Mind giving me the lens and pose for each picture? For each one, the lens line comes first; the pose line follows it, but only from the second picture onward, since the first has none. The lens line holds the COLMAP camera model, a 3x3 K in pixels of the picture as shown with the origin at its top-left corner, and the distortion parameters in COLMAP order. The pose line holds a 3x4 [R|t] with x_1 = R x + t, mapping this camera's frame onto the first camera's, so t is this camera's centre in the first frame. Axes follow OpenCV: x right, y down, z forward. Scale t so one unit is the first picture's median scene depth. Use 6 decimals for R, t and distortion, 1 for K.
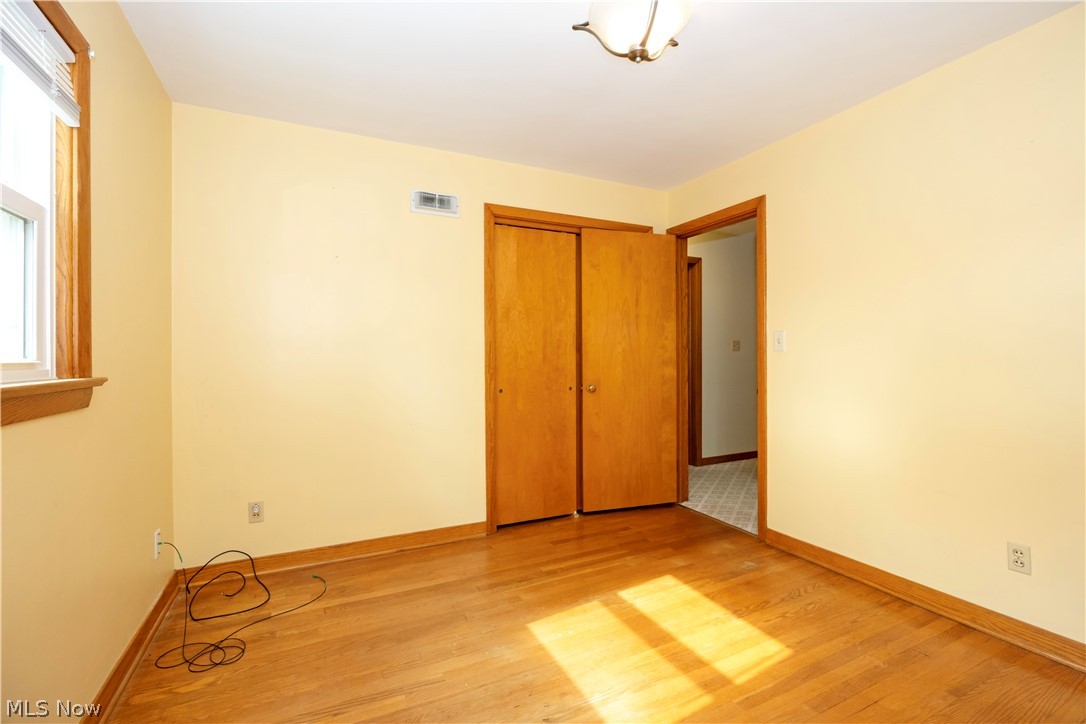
lens RADIAL K [[484.6, 0, 545.5], [0, 484.6, 359.2], [0, 0, 1]] dist [-0.010672, 0.000052]
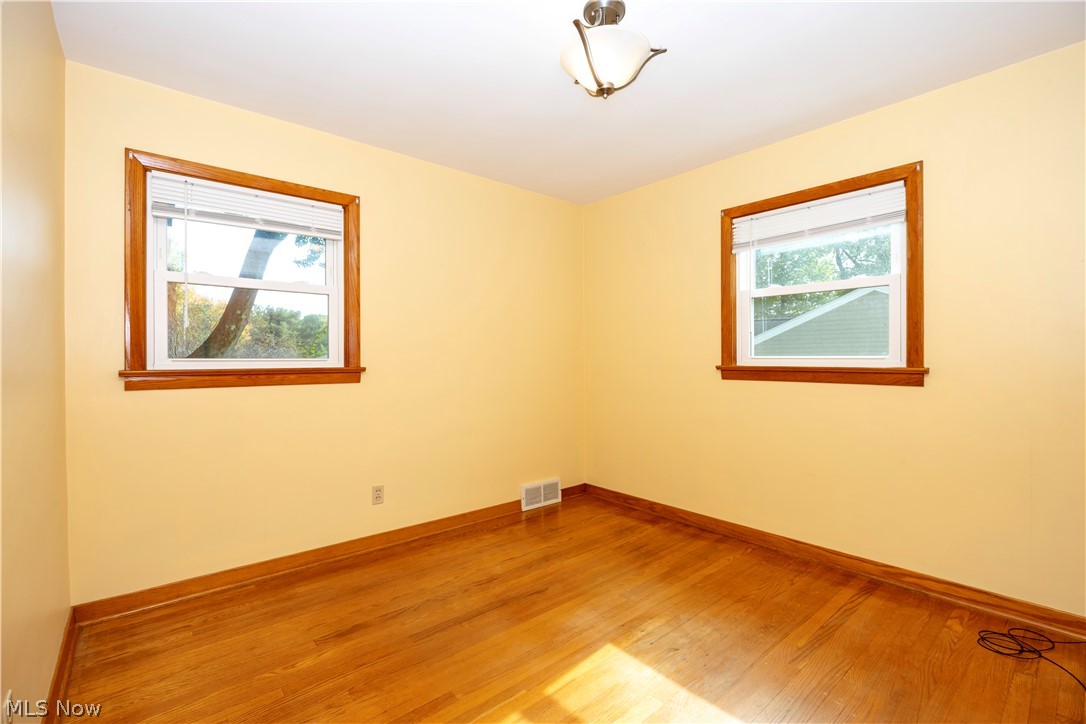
lens RADIAL K [[484.6, 0, 545.6], [0, 484.6, 360.0], [0, 0, 1]] dist [-0.010672, 0.000052]
pose [[-0.970626, 0.014683, -0.240146, 0.574654], [0.012846, 0.999875, 0.009215, -0.016264], [0.240252, 0.005860, -0.970693, 1.972468]]
